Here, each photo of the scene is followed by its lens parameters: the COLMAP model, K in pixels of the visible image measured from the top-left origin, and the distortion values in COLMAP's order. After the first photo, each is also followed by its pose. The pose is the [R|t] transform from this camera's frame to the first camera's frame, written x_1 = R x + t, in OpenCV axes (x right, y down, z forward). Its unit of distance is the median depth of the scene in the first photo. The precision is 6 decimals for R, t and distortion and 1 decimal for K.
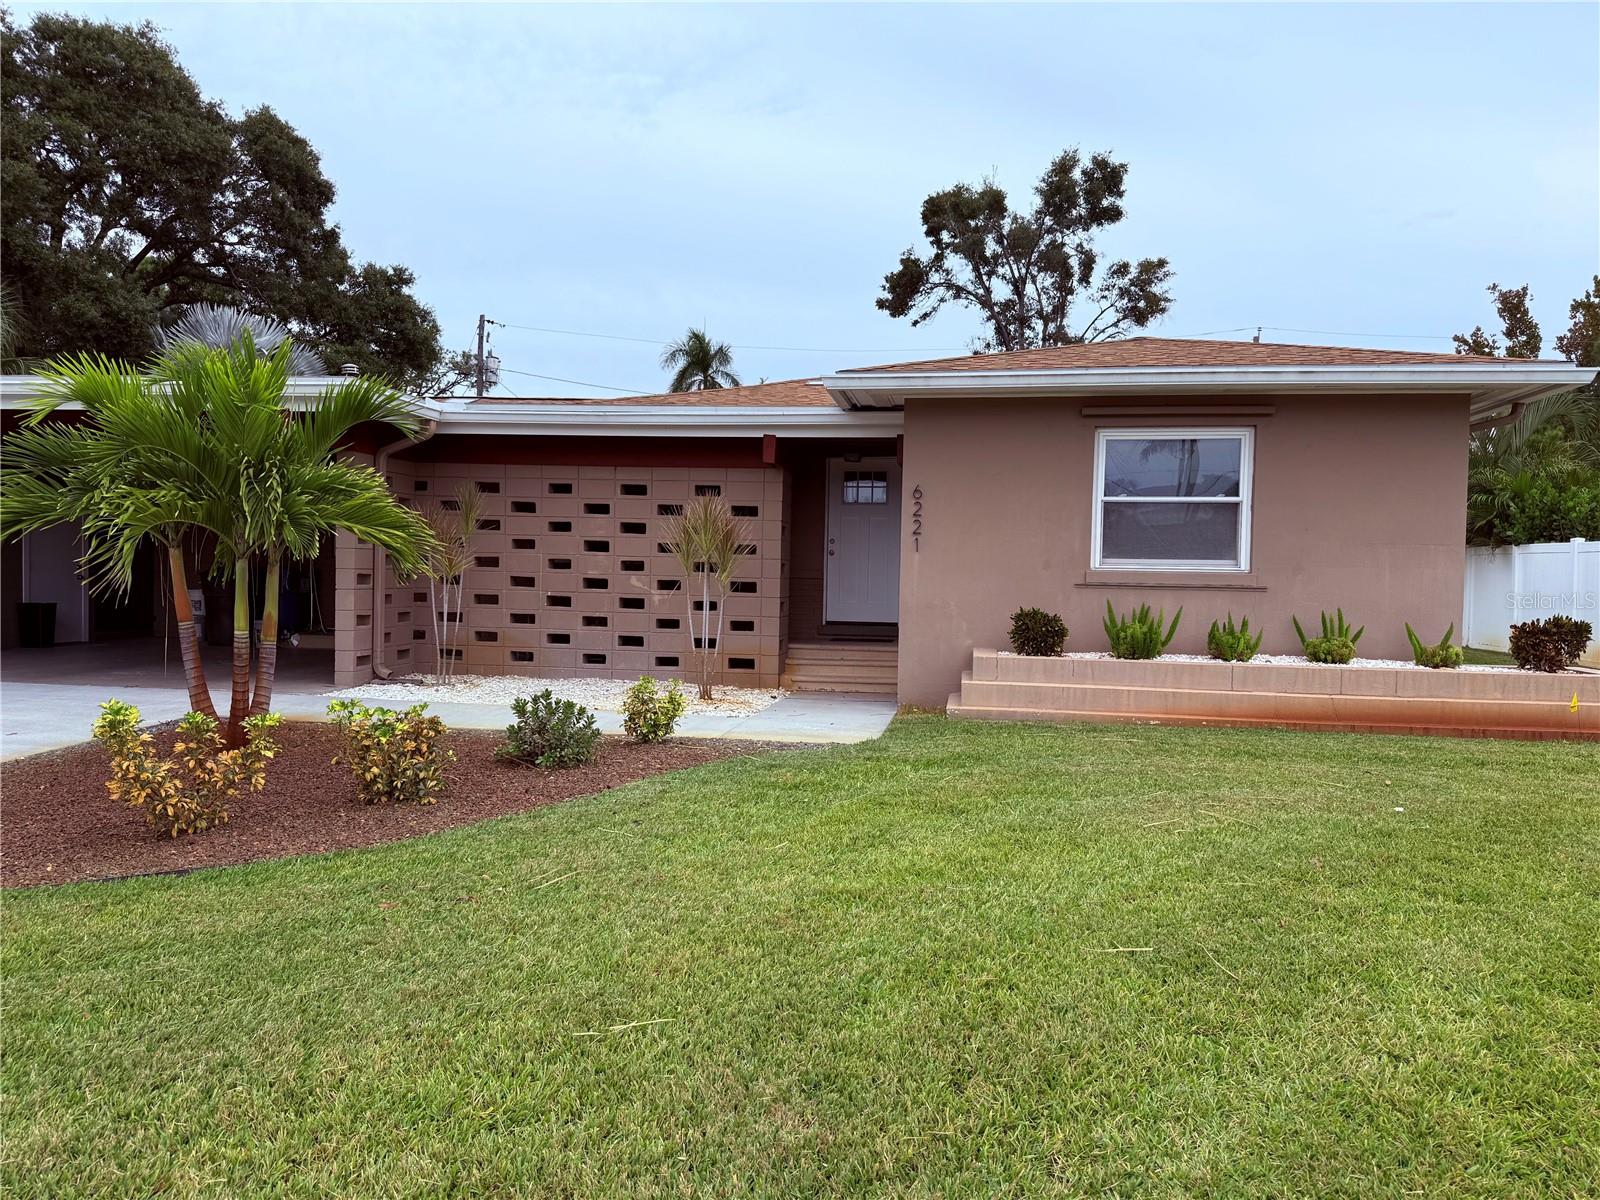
lens RADIAL K [[1122.0, 0, 799.4], [0, 1122.0, 599.4], [0, 0, 1]] dist [0.003269, -0.001745]
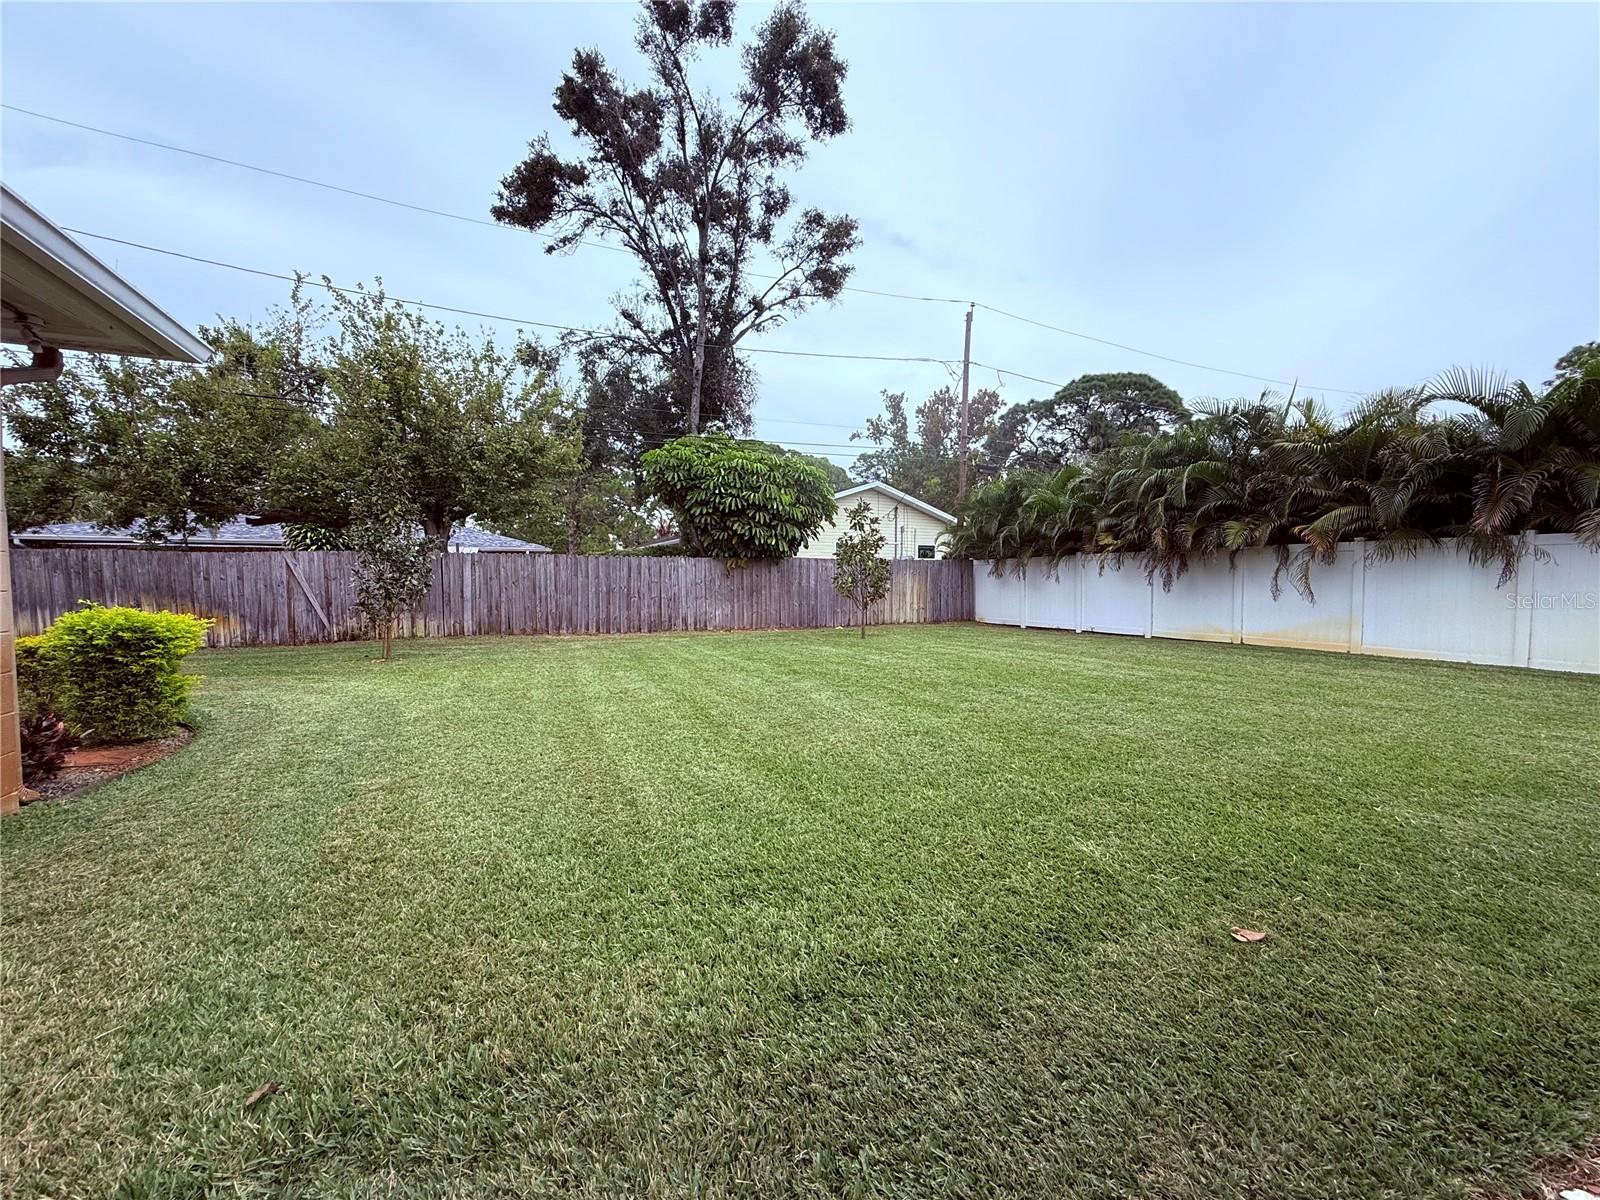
lens RADIAL K [[635.8, 0, 803.2], [0, 635.8, 601.8], [0, 0, 1]] dist [0.000539, -0.000841]
pose [[0.831058, -0.043560, 0.554478, -0.003948], [0.029708, 0.998982, 0.033954, -0.017214], [-0.555393, -0.011746, 0.831505, 0.552288]]
